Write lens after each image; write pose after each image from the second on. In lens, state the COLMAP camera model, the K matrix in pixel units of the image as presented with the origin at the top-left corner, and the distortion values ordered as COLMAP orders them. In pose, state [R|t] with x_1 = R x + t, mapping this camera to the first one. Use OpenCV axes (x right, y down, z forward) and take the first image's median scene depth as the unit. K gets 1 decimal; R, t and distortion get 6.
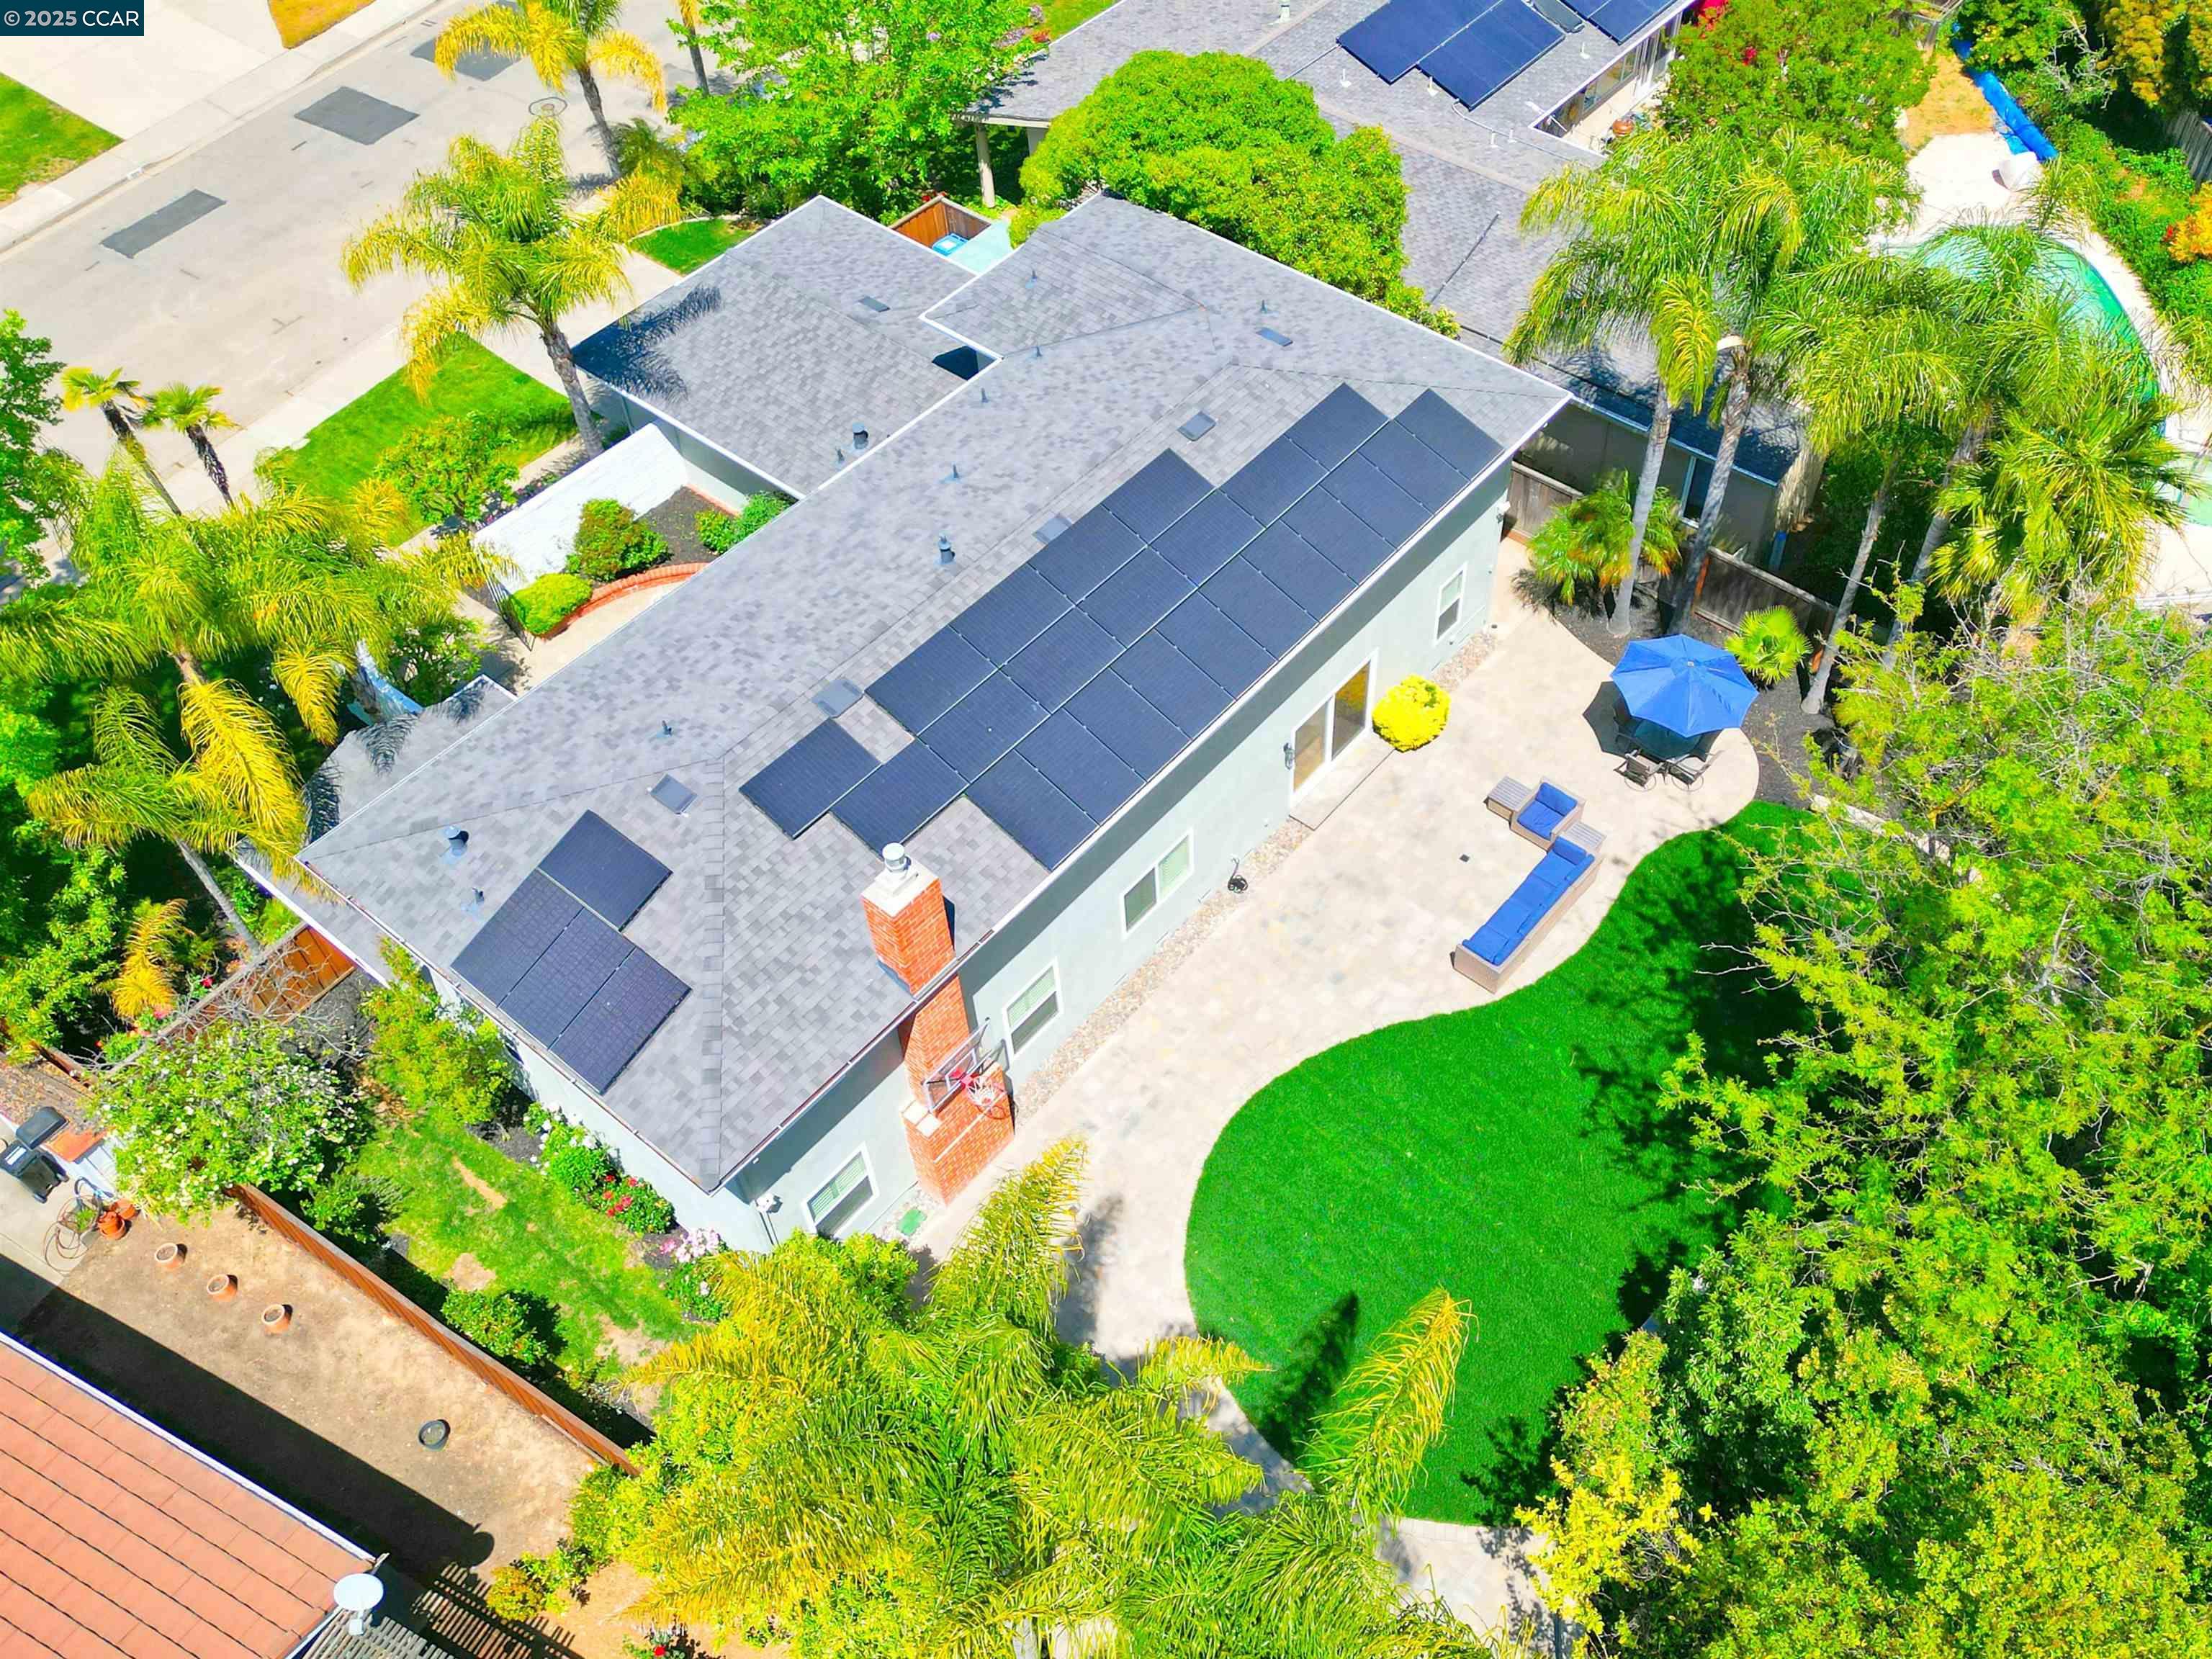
lens RADIAL K [[1653.9, 0, 1224.7], [0, 1653.9, 821.6], [0, 0, 1]] dist [0.085563, -0.103357]
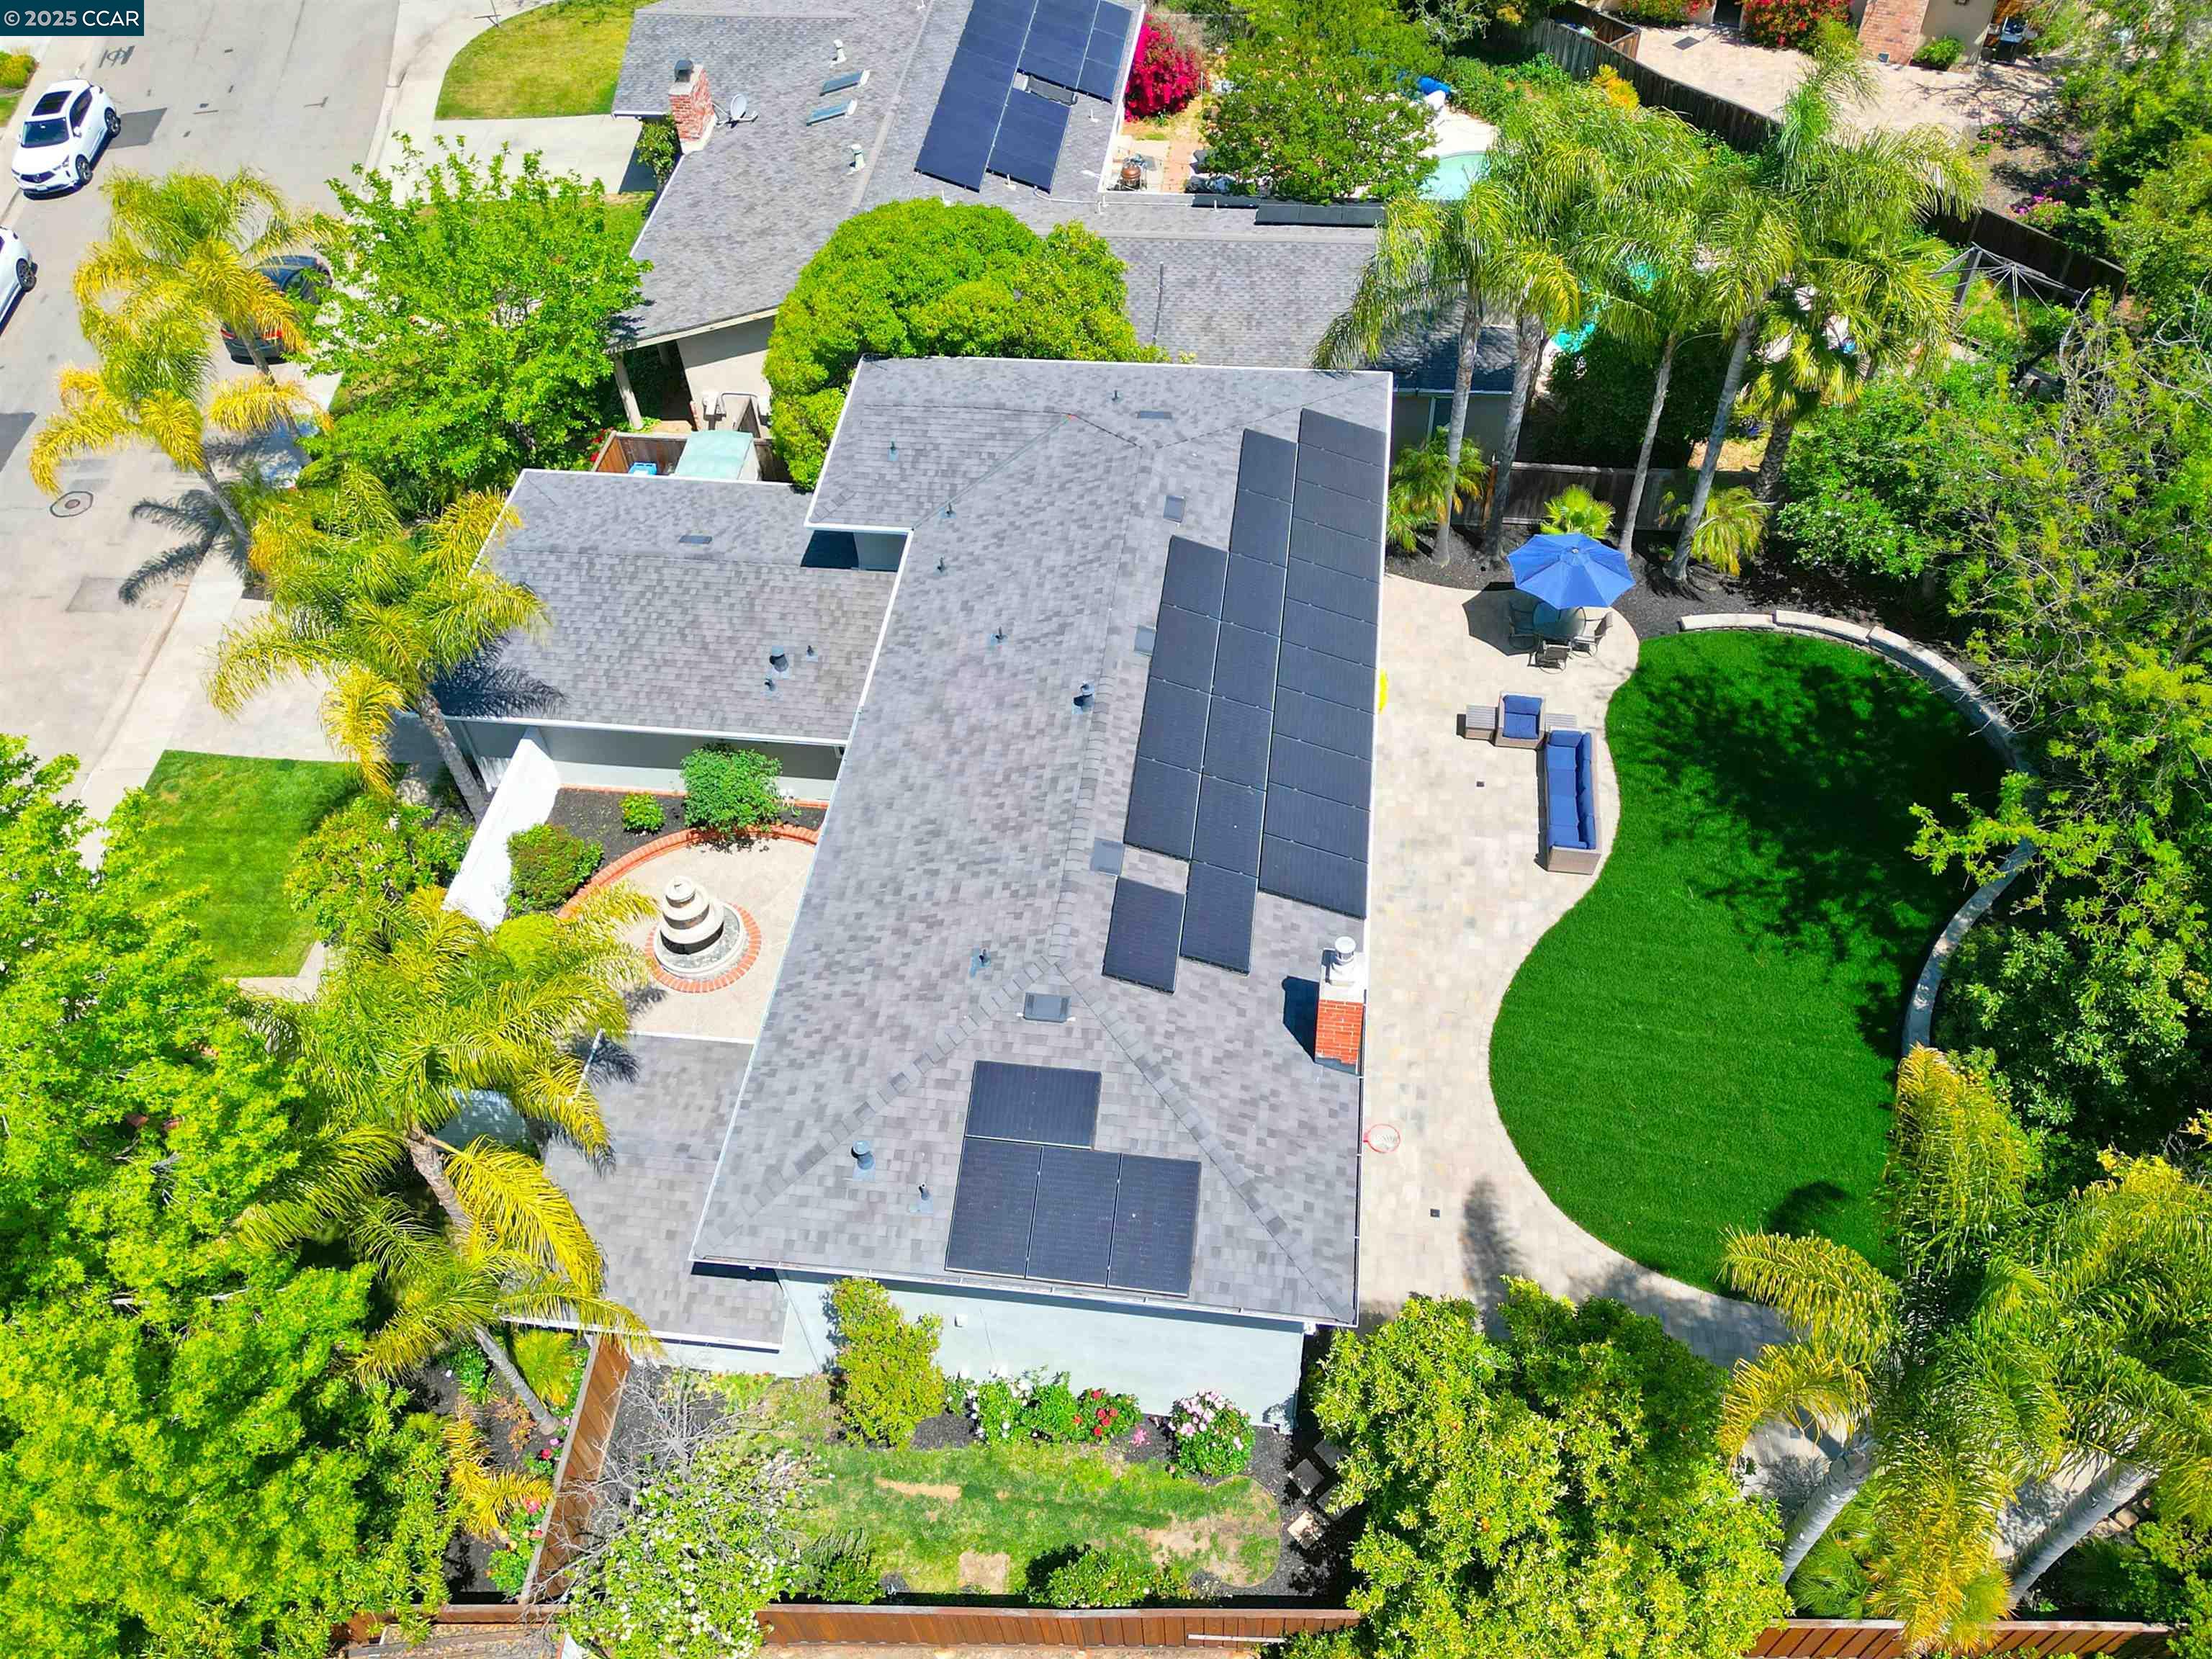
lens RADIAL K [[1536.3, 0, 1093.6], [0, 1536.3, 834.4], [0, 0, 1]] dist [0.072471, -0.076177]
pose [[0.861272, -0.417244, 0.290033, -0.410807], [0.423414, 0.904849, 0.044370, -0.107811], [-0.280949, 0.084589, 0.955988, 0.079047]]
